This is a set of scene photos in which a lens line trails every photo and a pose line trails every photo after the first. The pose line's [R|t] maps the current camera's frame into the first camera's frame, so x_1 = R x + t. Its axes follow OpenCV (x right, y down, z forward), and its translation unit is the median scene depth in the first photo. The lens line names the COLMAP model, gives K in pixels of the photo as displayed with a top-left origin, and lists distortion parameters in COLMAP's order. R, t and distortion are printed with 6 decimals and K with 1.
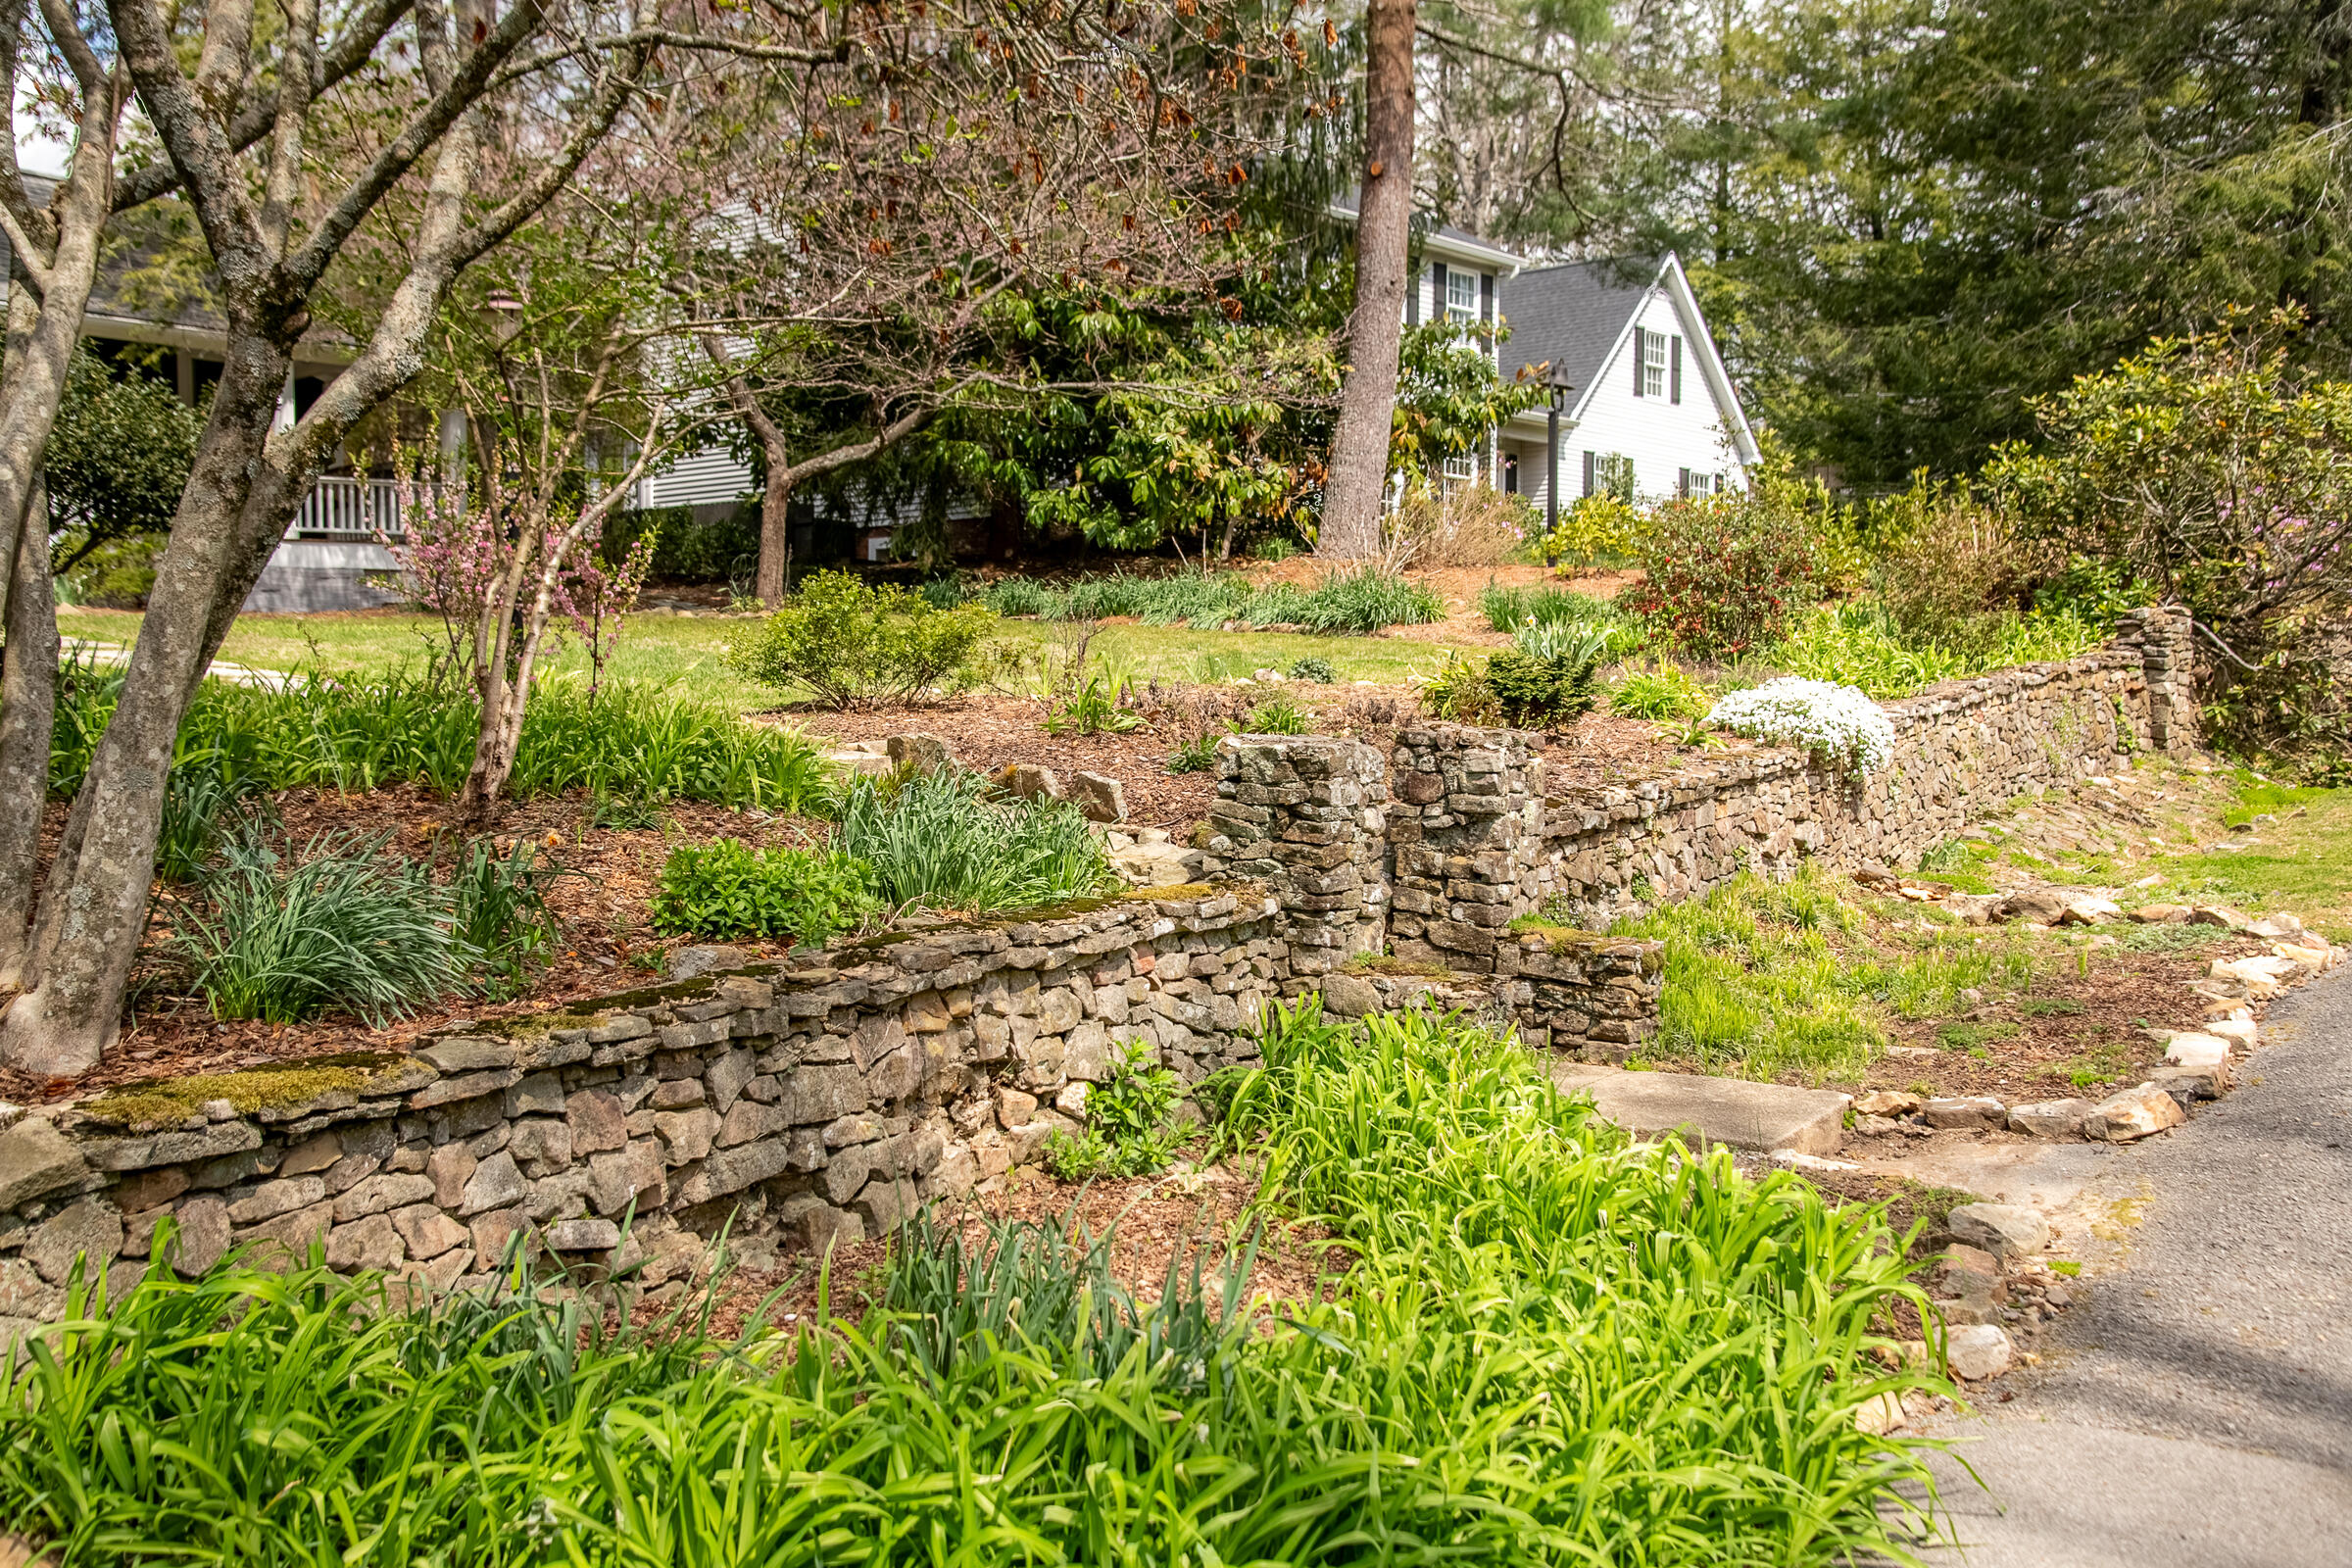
lens RADIAL K [[2462.8, 0, 1176.0], [0, 2462.8, 784.0], [0, 0, 1]] dist [0.093390, -0.001301]
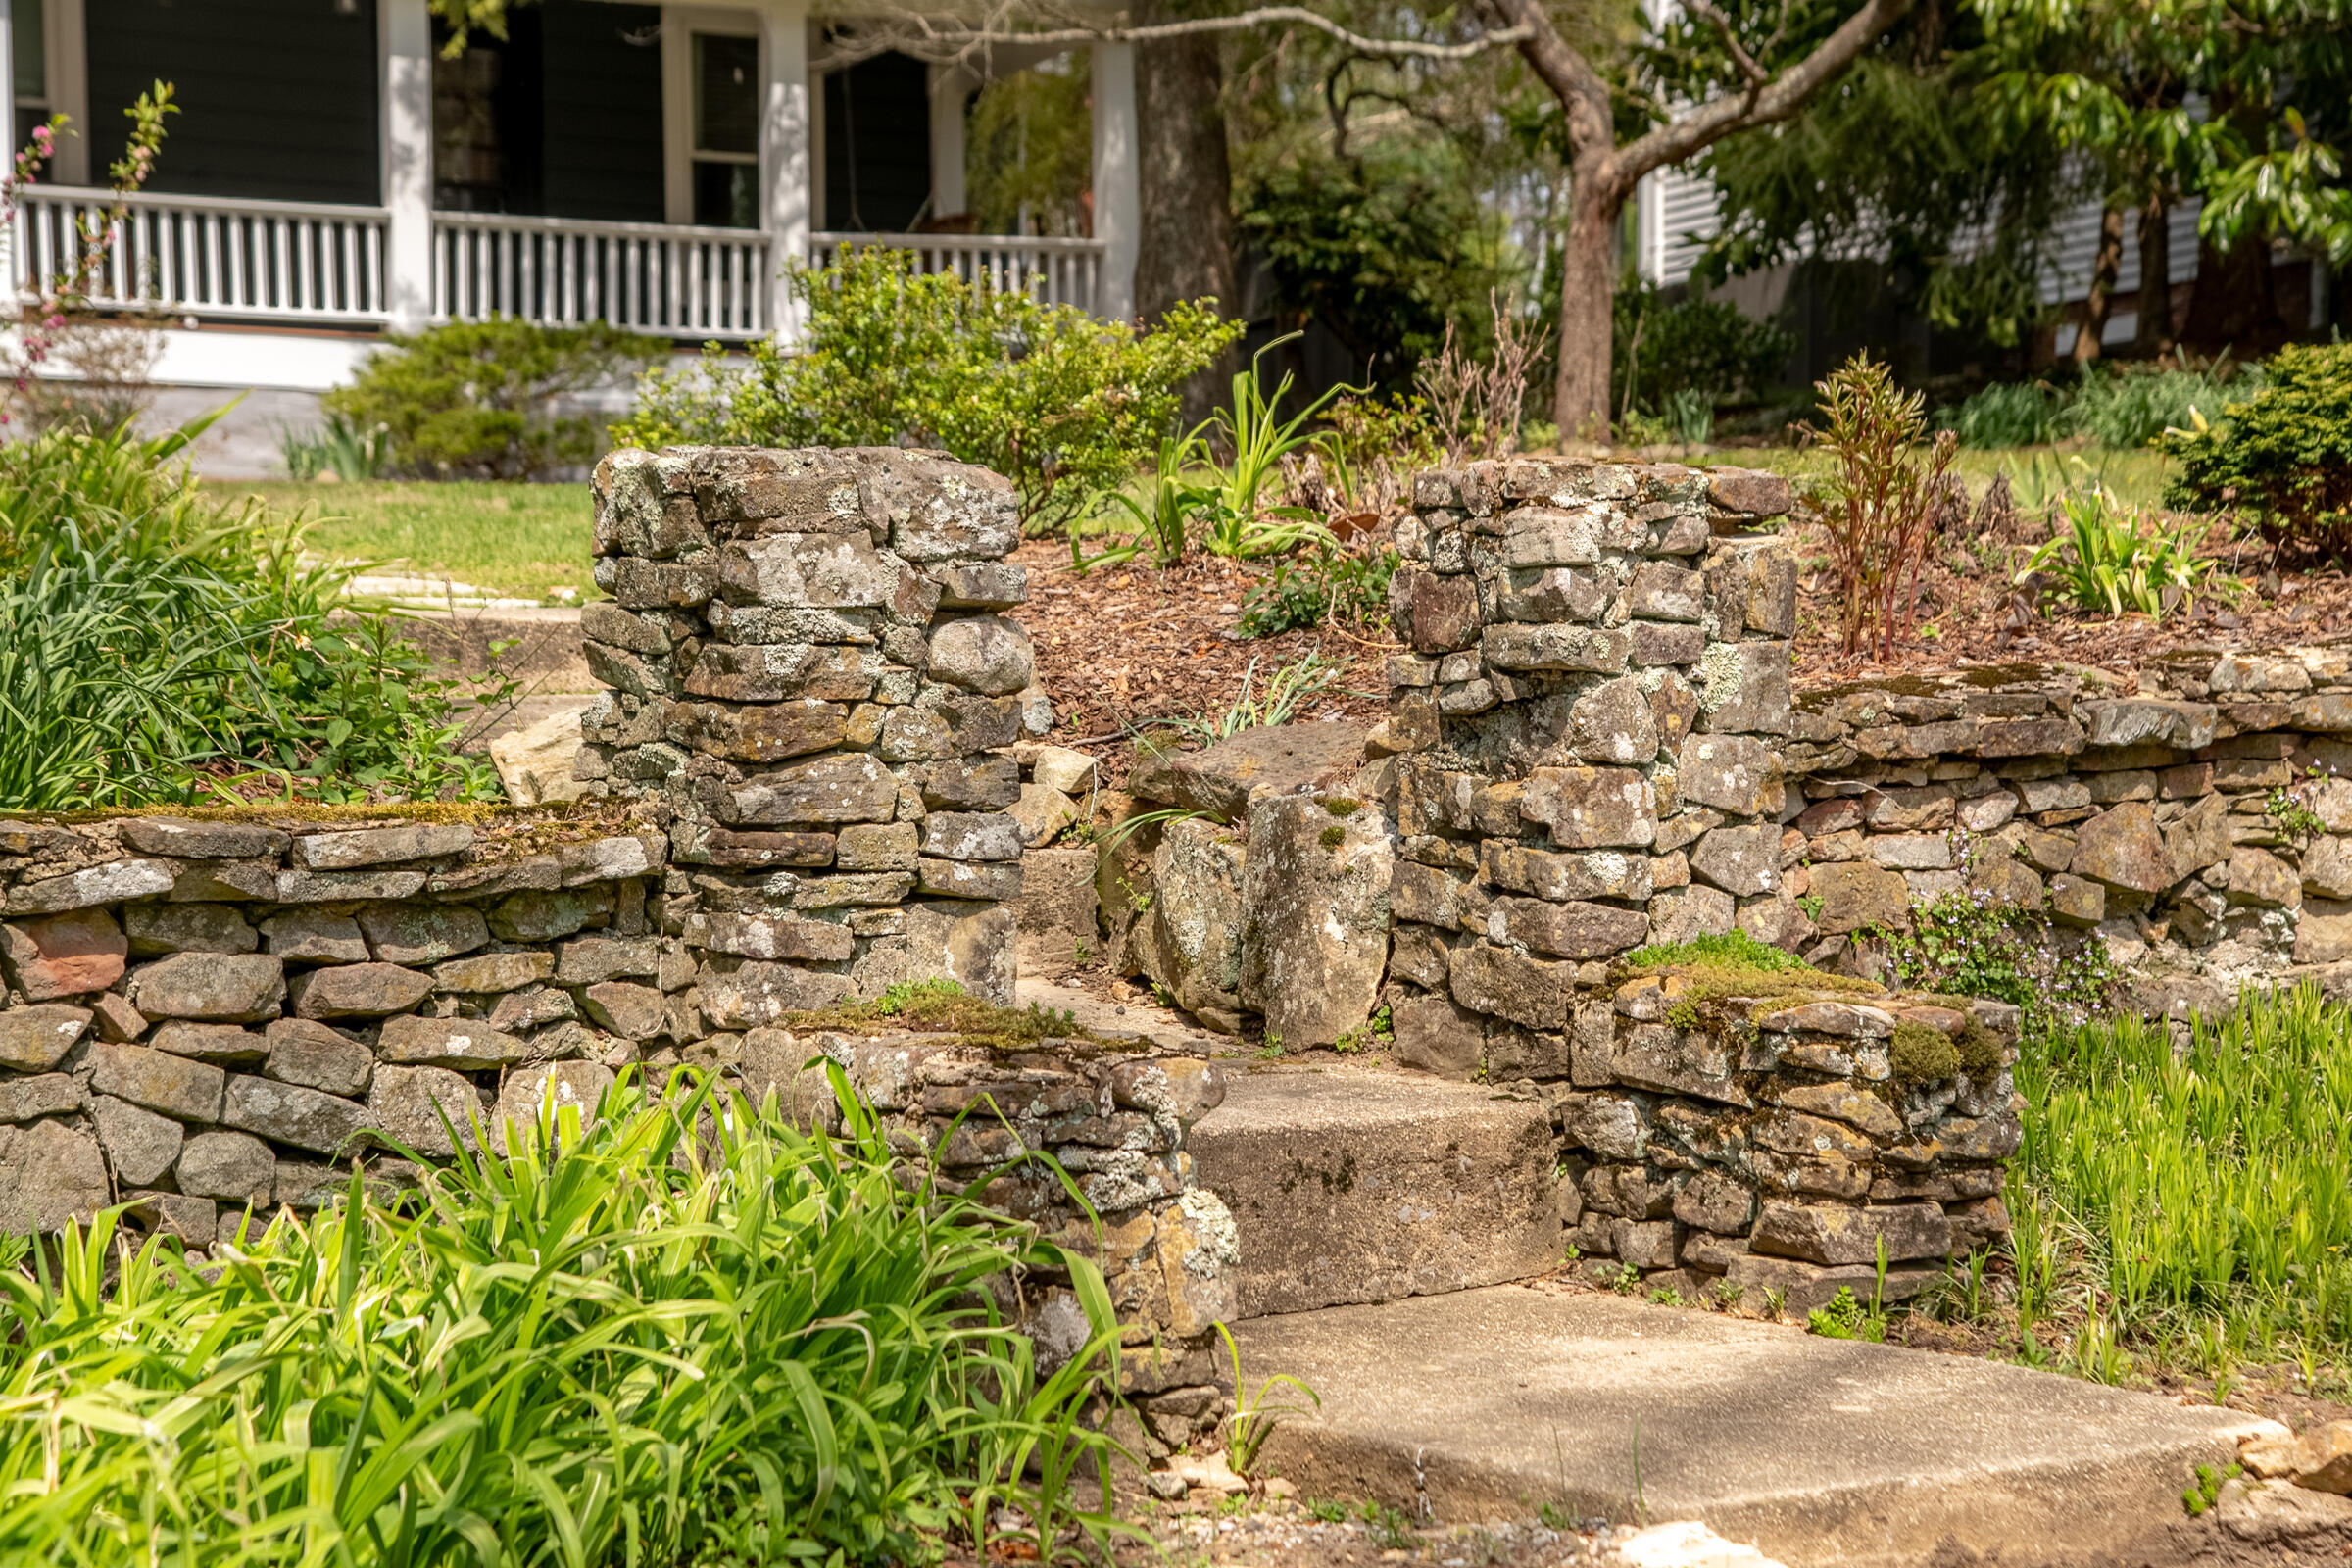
lens RADIAL K [[4802.3, 0, 1179.0], [0, 4802.3, 739.0], [0, 0, 1]] dist [0.507205, 0.202486]
pose [[0.916686, -0.007811, -0.399531, 0.381802], [-0.005805, 0.999443, -0.032860, 0.048998], [0.399565, 0.032442, 0.916130, 0.273164]]
